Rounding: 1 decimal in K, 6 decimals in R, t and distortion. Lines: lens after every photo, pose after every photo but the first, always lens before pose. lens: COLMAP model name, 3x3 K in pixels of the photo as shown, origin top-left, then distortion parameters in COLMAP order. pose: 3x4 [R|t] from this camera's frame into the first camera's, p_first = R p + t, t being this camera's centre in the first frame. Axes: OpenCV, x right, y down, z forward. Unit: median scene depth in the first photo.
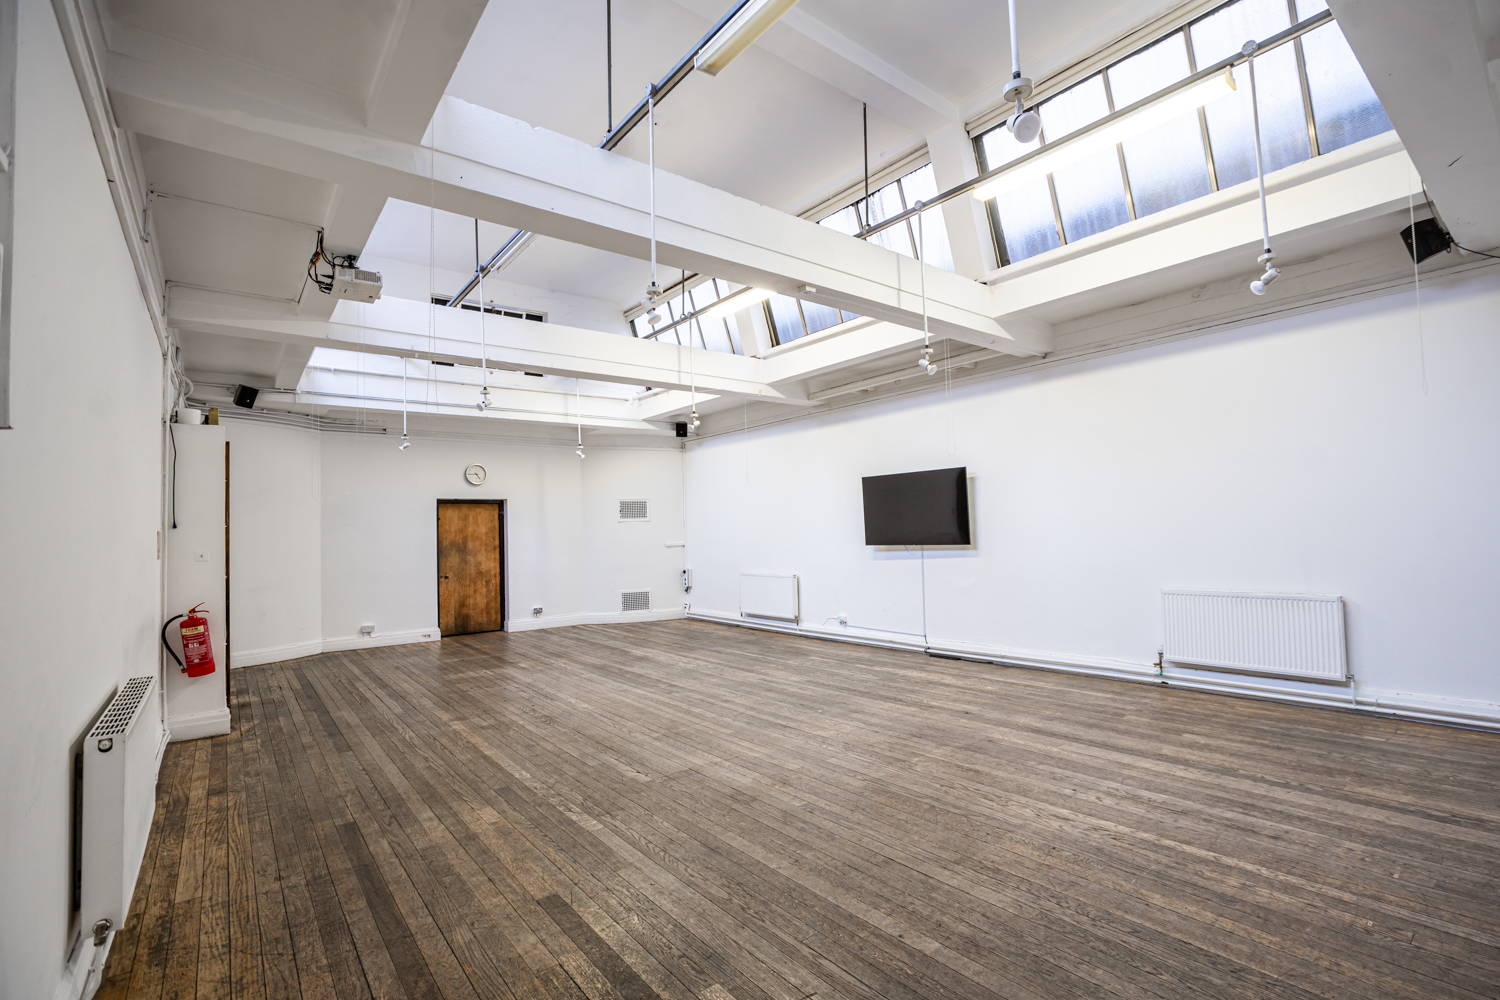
lens RADIAL K [[691.5, 0, 774.1], [0, 691.5, 498.6], [0, 0, 1]] dist [-0.014835, 0.002424]
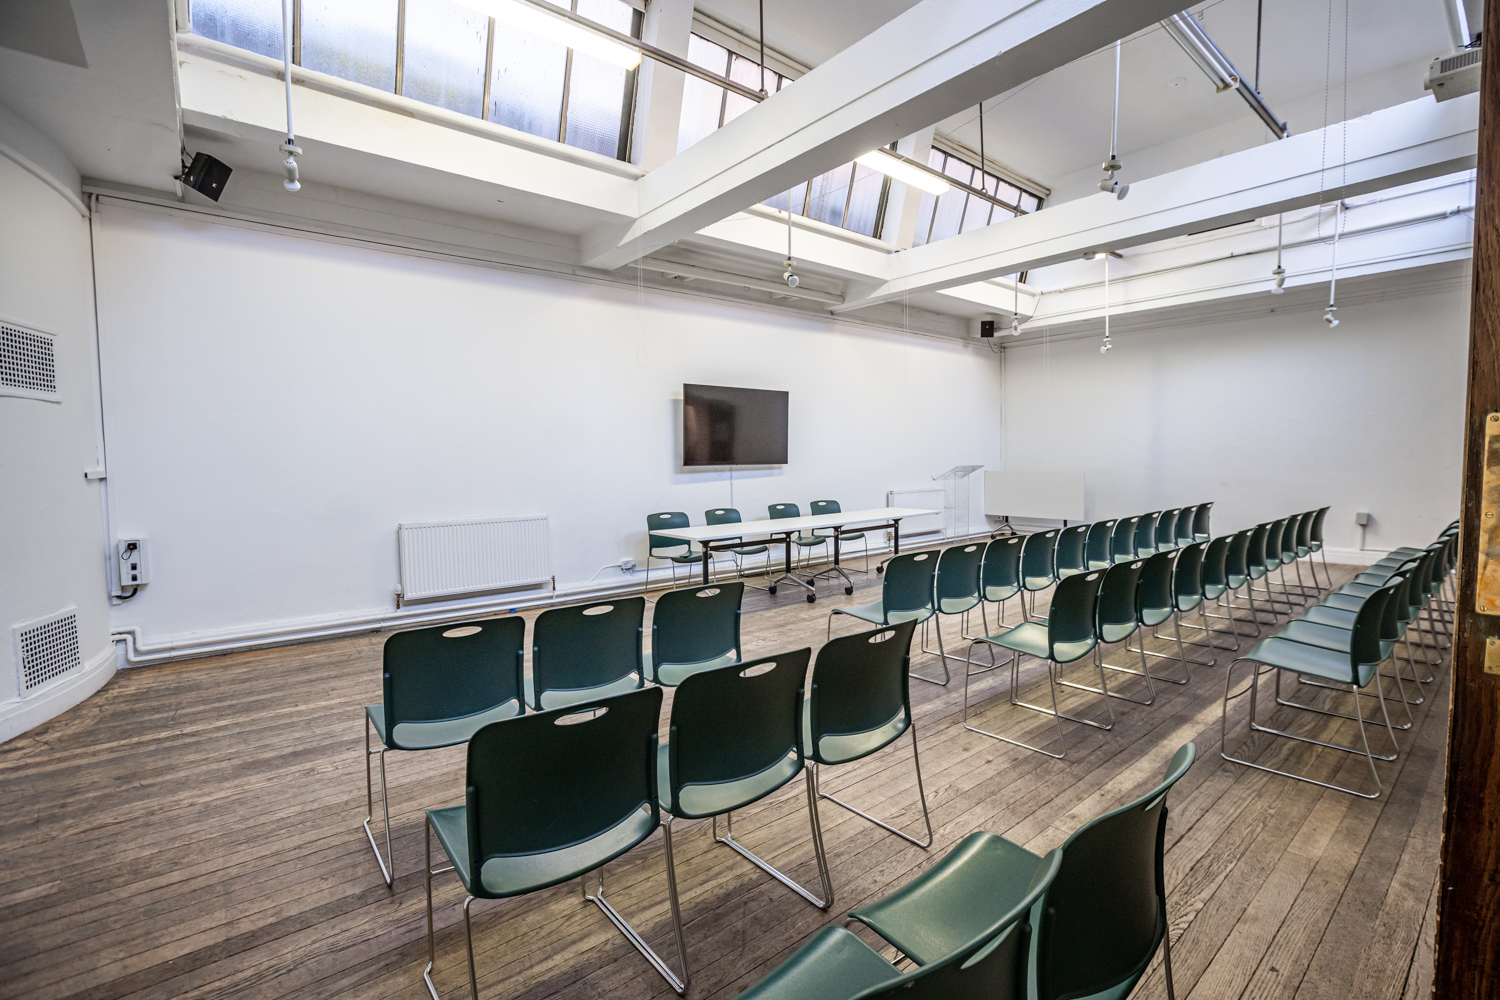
lens RADIAL K [[691.5, 0, 751.9], [0, 691.5, 493.7], [0, 0, 1]] dist [-0.014835, 0.002424]
pose [[-0.029143, -0.022352, 0.999325, -0.734297], [-0.039058, 0.999012, 0.021206, 0.084294], [-0.998812, -0.038414, -0.029987, 1.001193]]
